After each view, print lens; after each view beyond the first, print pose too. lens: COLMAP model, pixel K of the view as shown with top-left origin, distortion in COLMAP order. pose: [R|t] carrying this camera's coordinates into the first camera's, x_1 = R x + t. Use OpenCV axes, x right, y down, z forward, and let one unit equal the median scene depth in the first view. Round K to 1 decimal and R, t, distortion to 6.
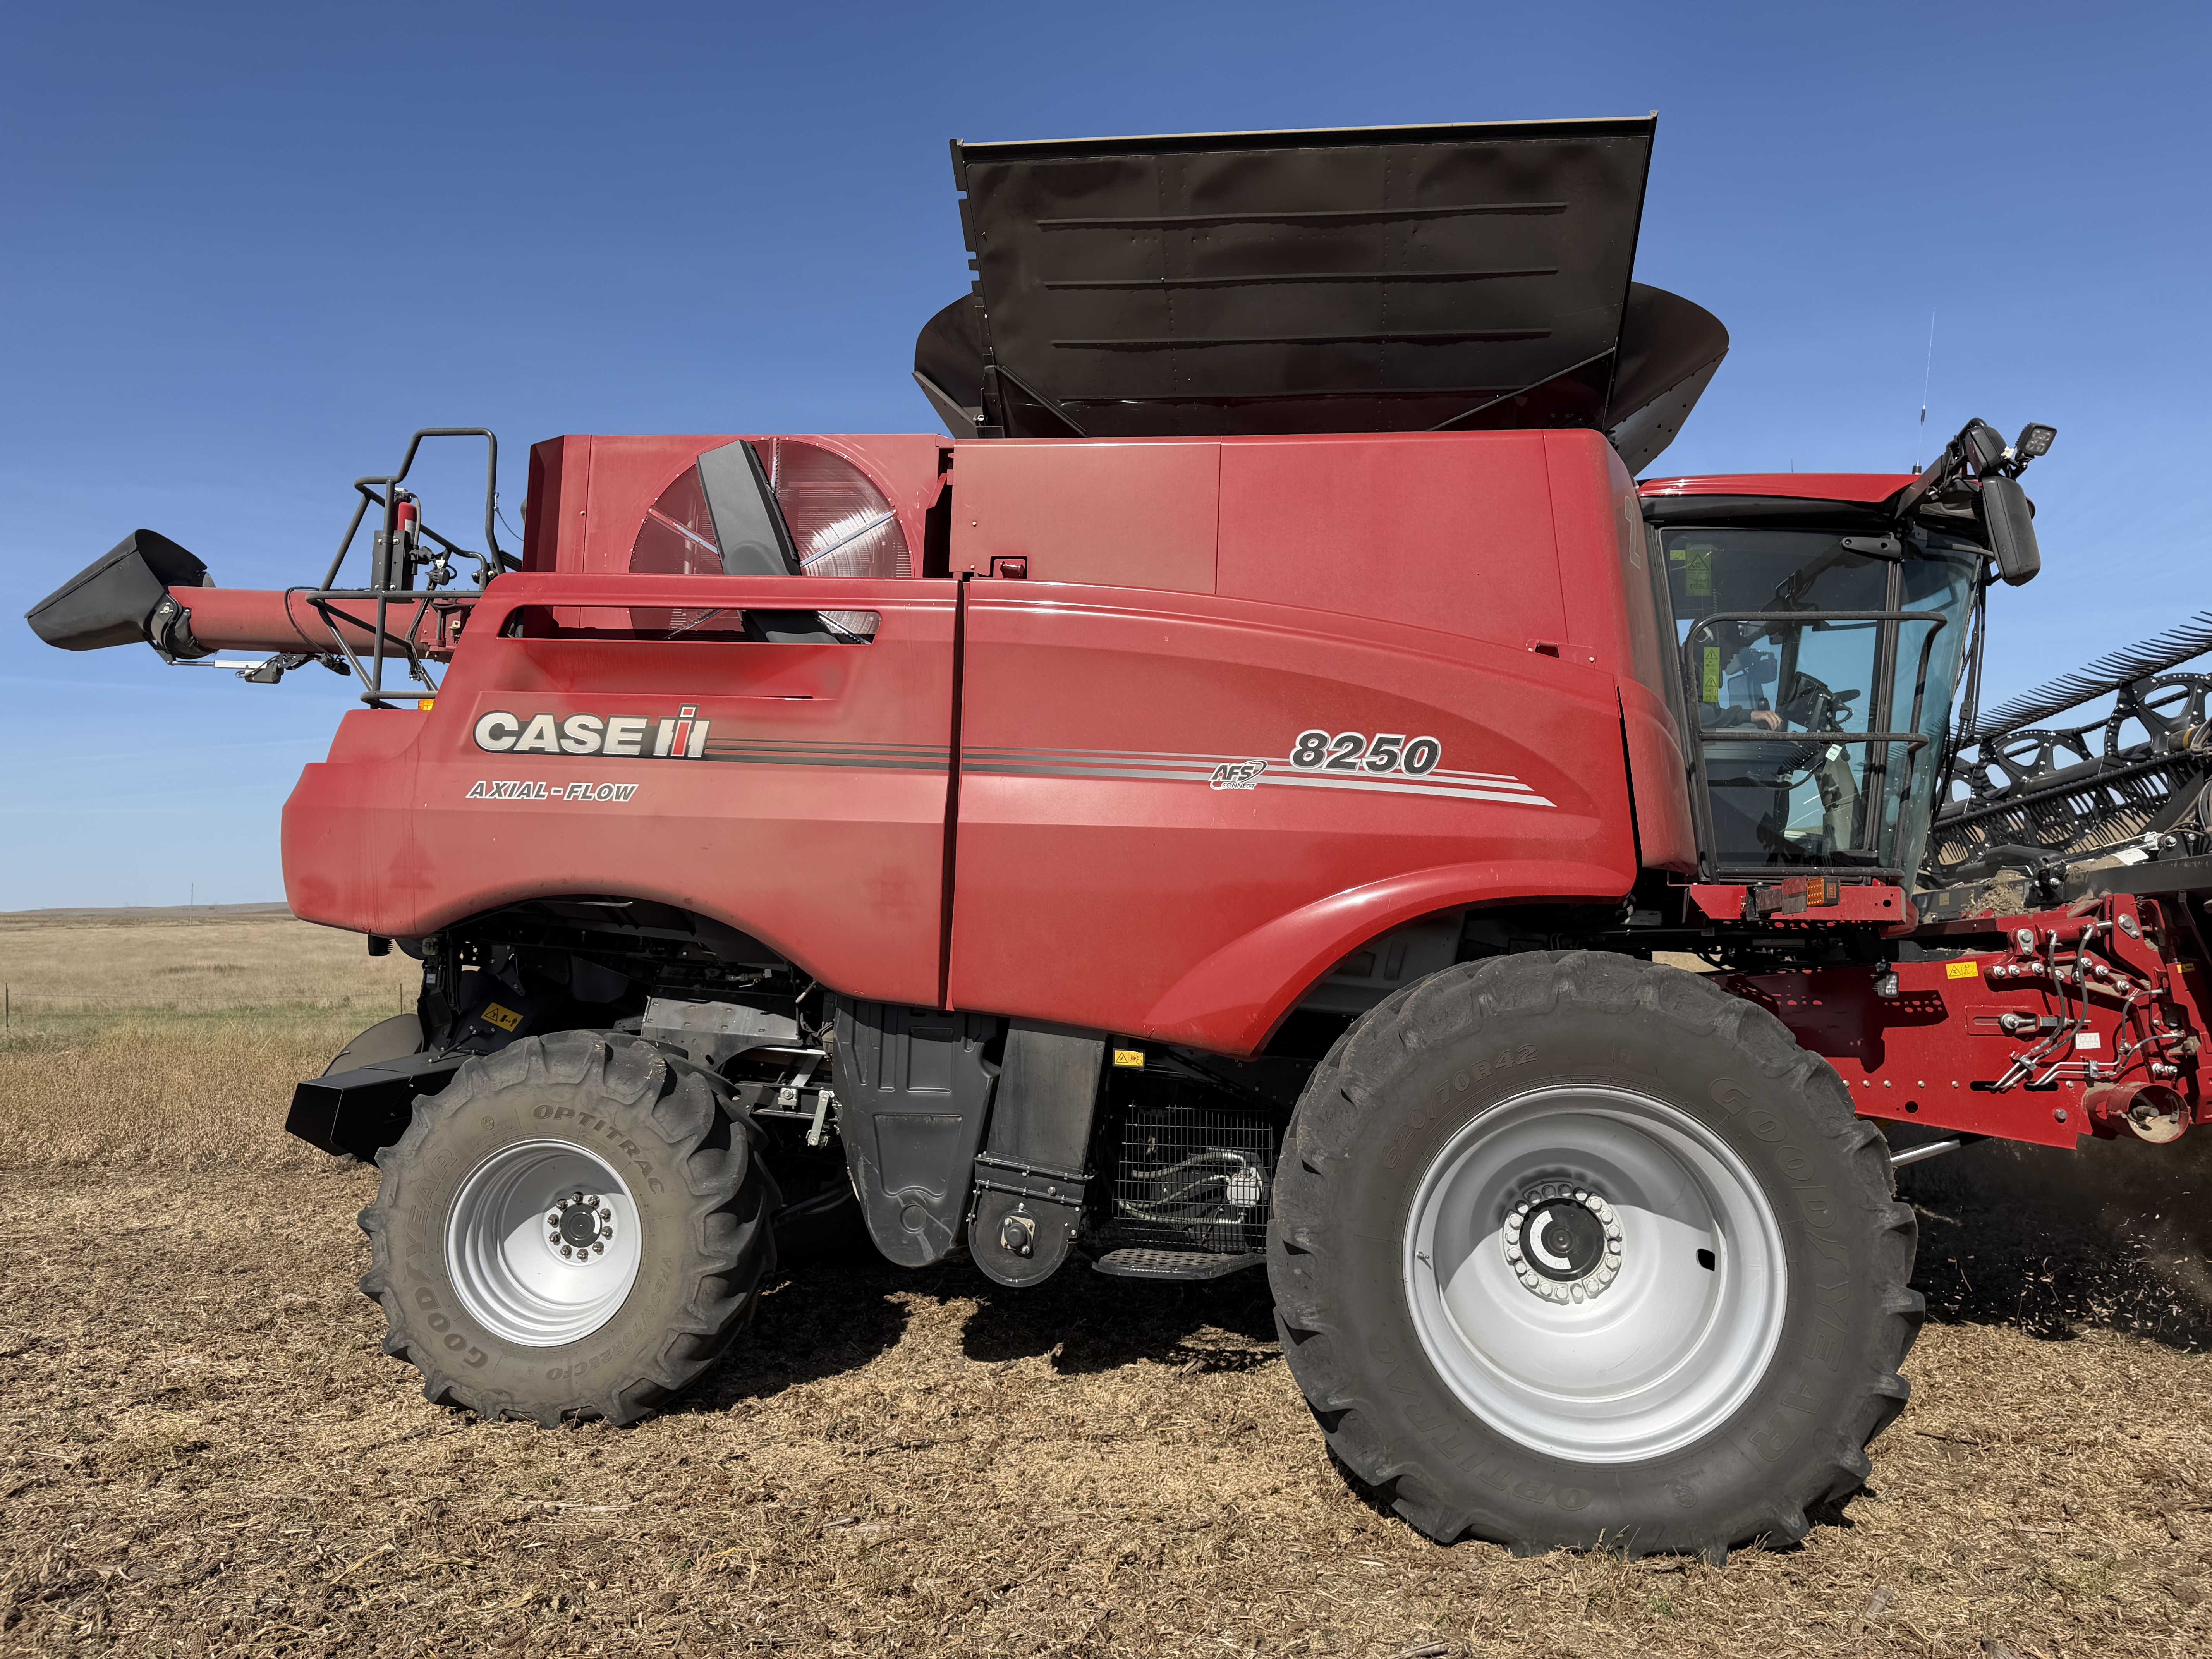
lens RADIAL K [[1540.3, 0, 1108.9], [0, 1540.3, 836.9], [0, 0, 1]] dist [0.108893, -0.149385]
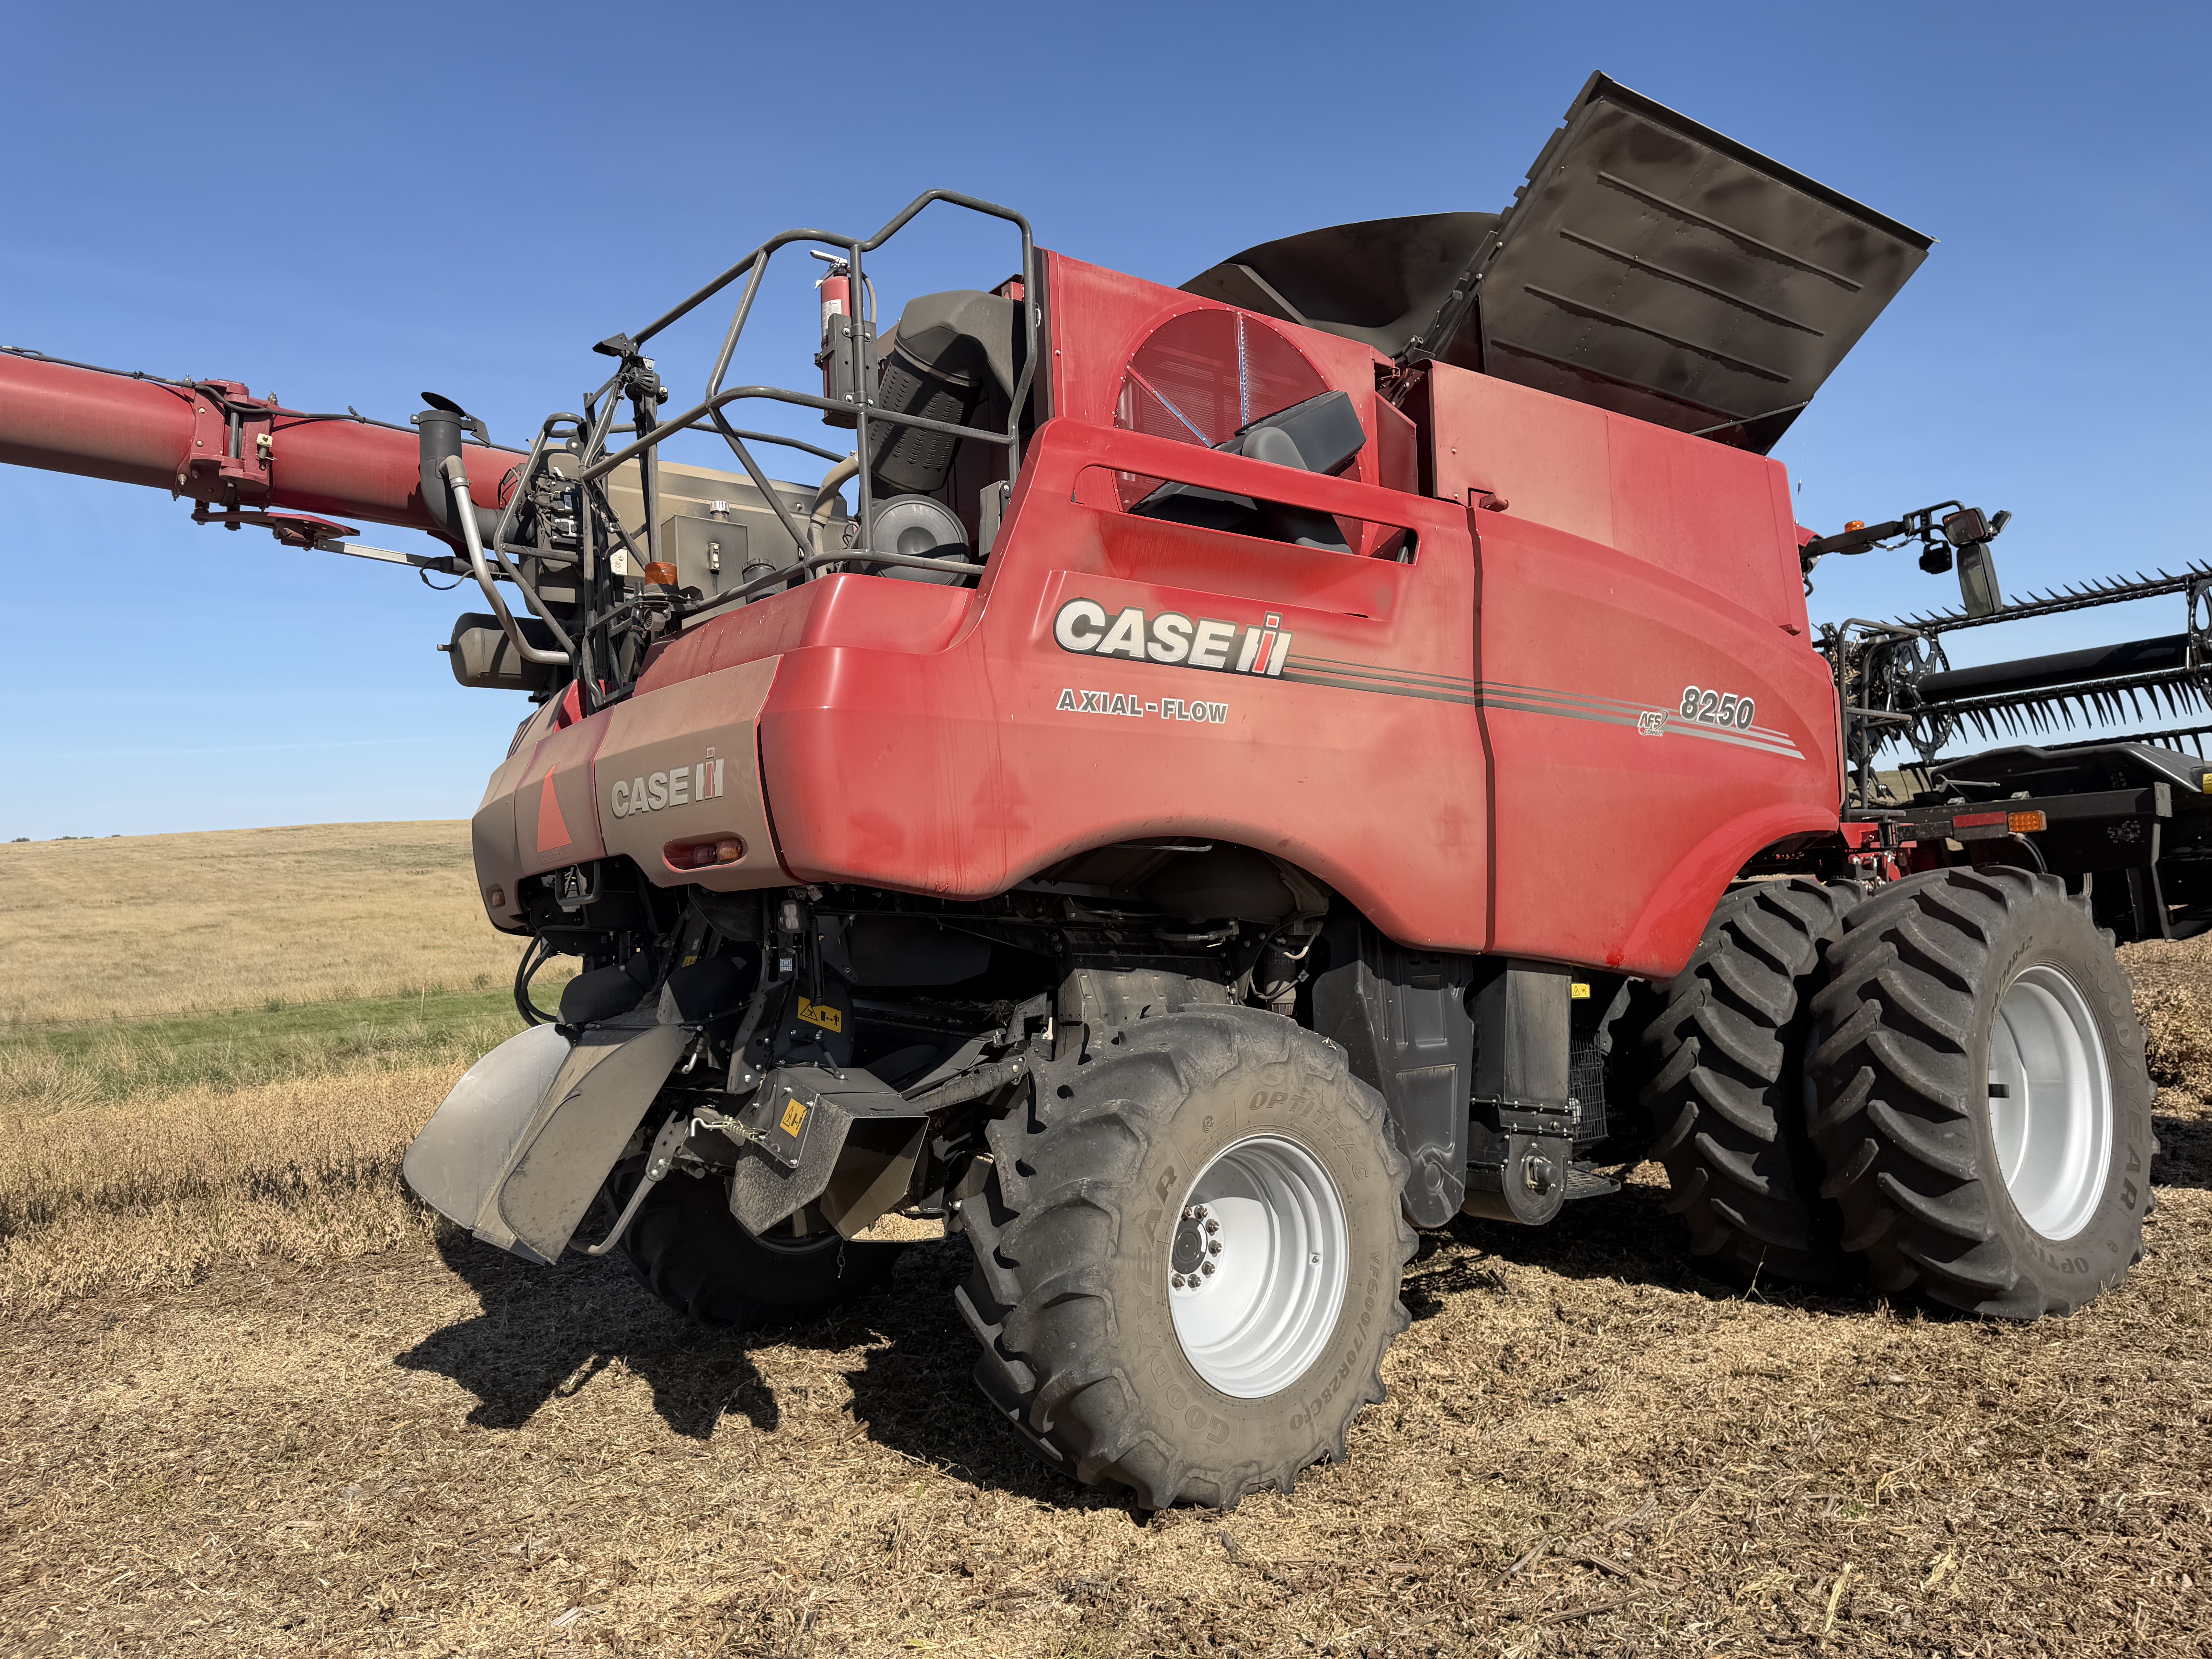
lens RADIAL K [[1571.3, 0, 1106.0], [0, 1571.3, 829.5], [0, 0, 1]] dist [0.135264, -0.268149]
pose [[0.717543, -0.000922, 0.696514, -0.936494], [-0.001192, 0.999996, 0.002551, 0.031409], [-0.696513, -0.002661, 0.717539, 0.441297]]
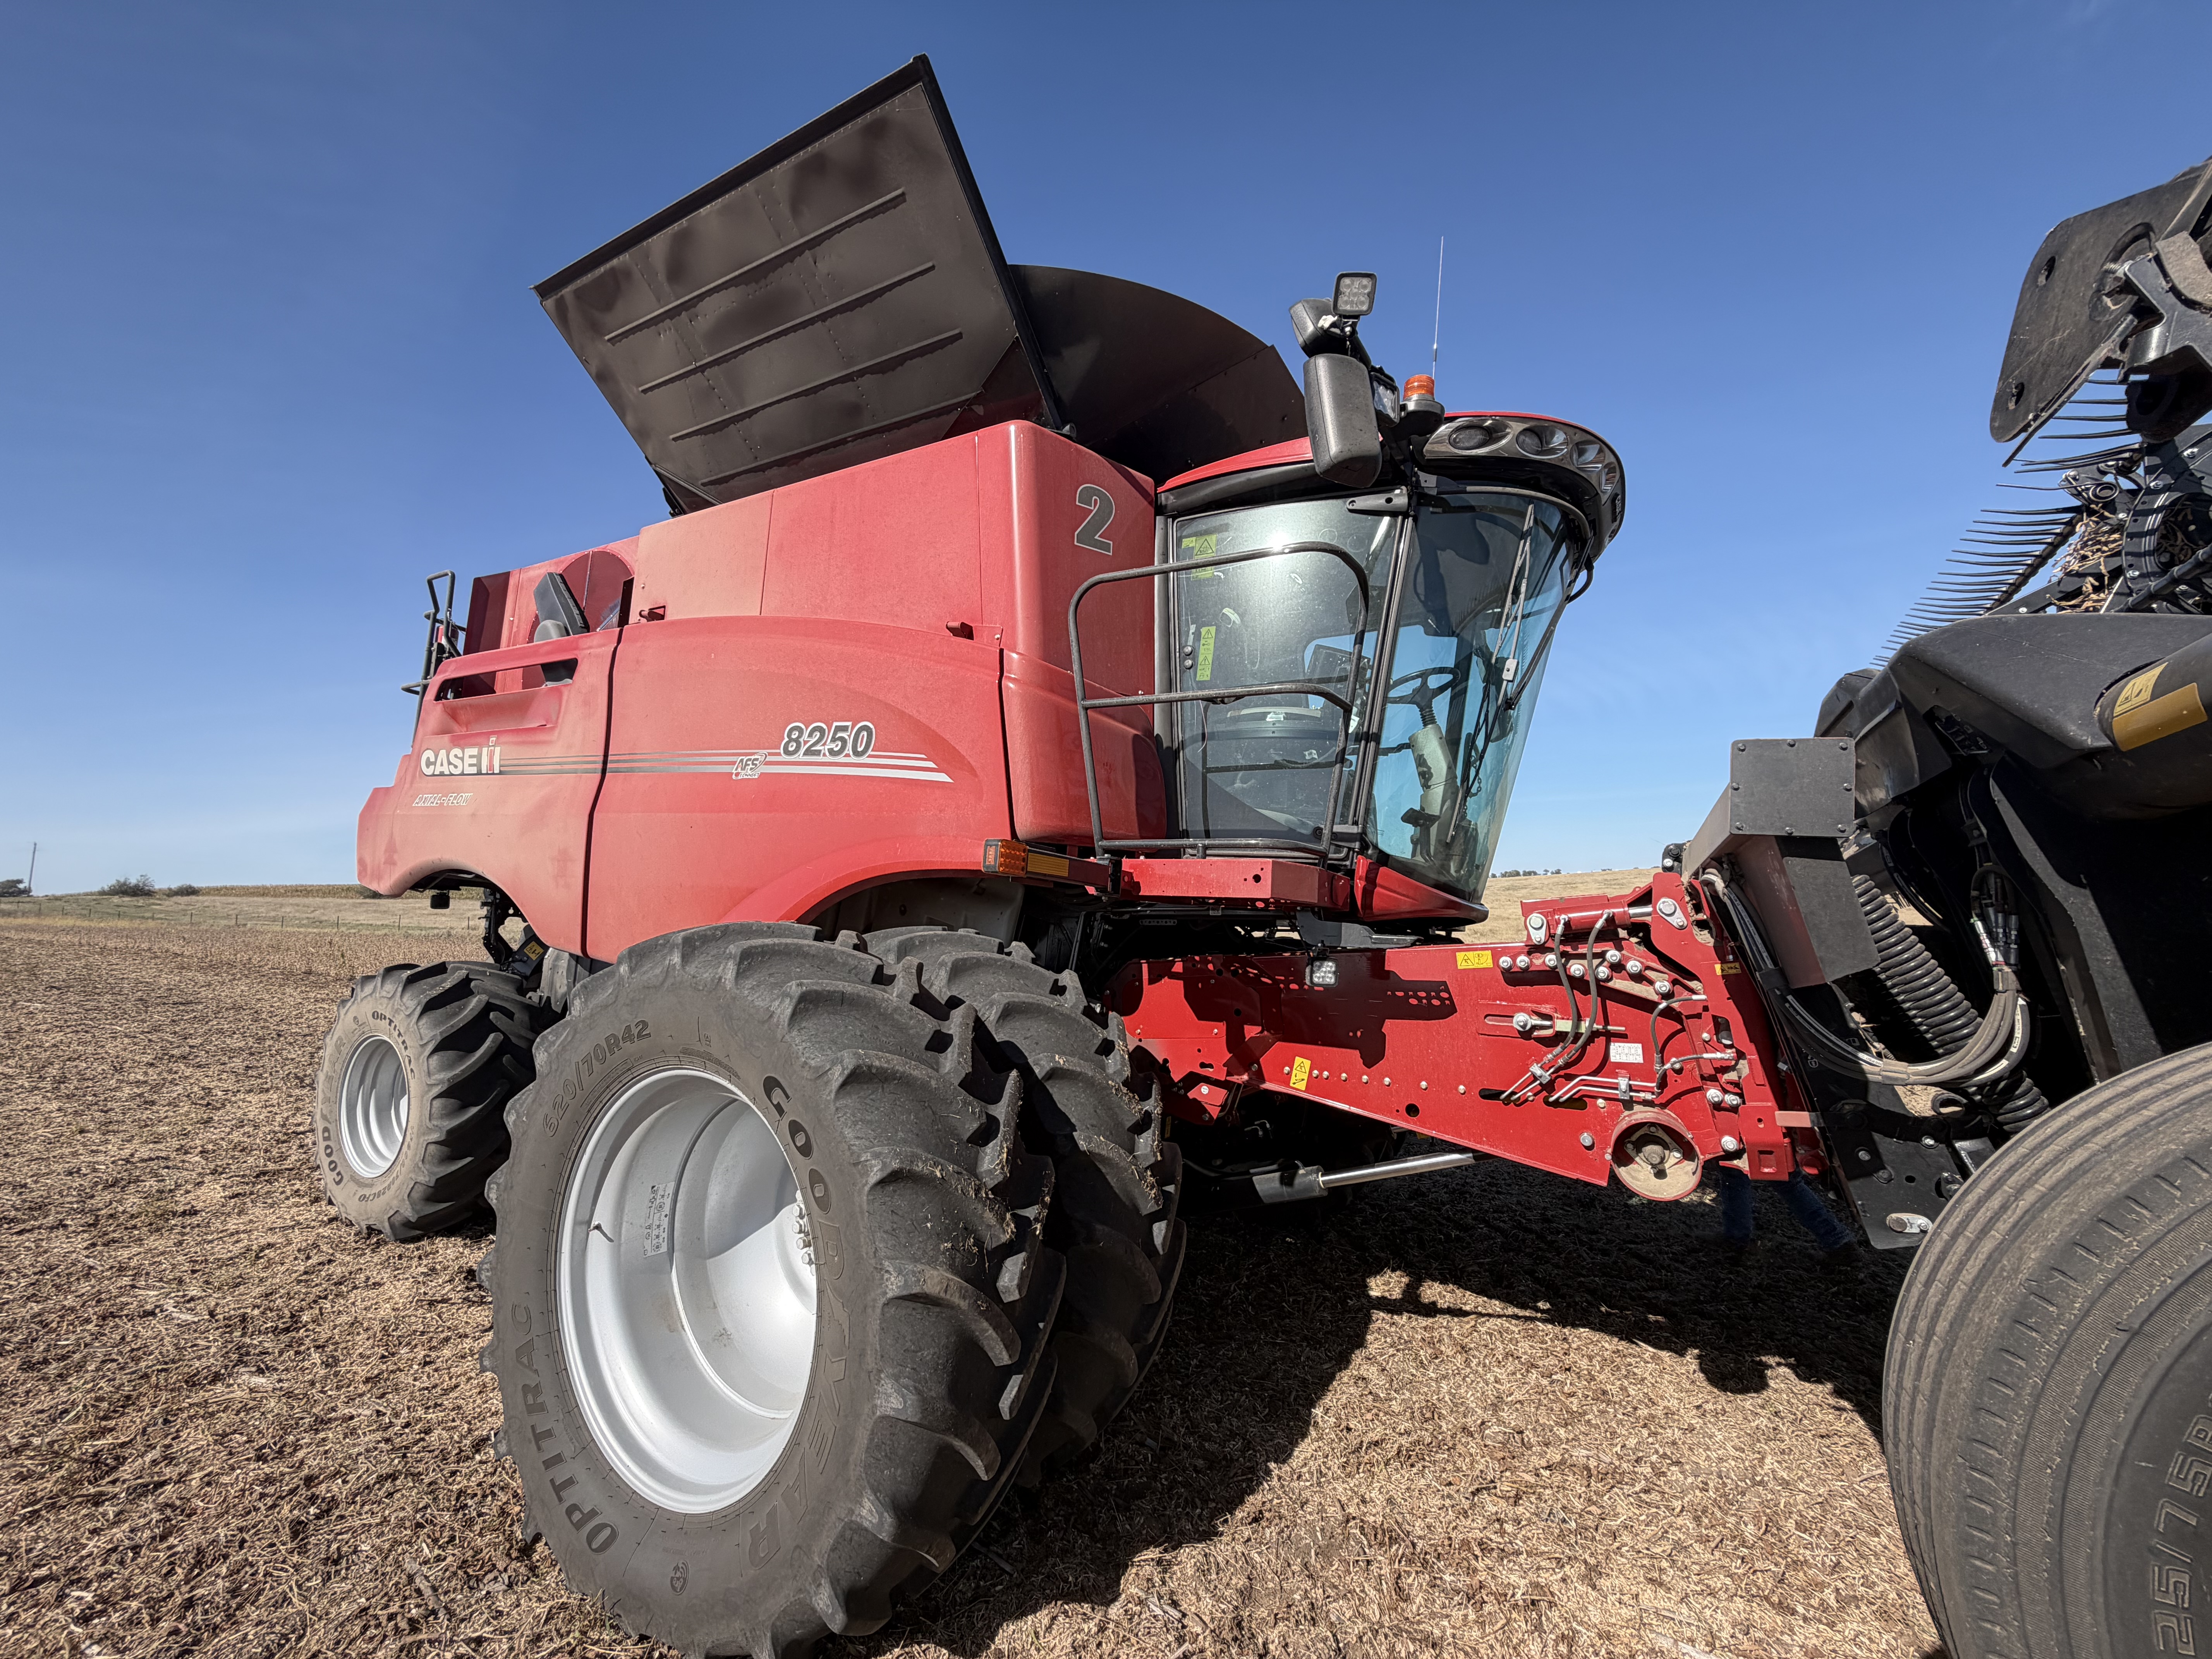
lens RADIAL K [[876.3, 0, 1106.0], [0, 876.3, 829.5], [0, 0, 1]] dist [-0.001247, -0.000050]
pose [[0.921097, -0.015121, -0.389041, 0.560806], [0.001614, 0.999385, -0.035023, 0.029692], [0.389331, 0.031632, 0.920555, 0.477990]]
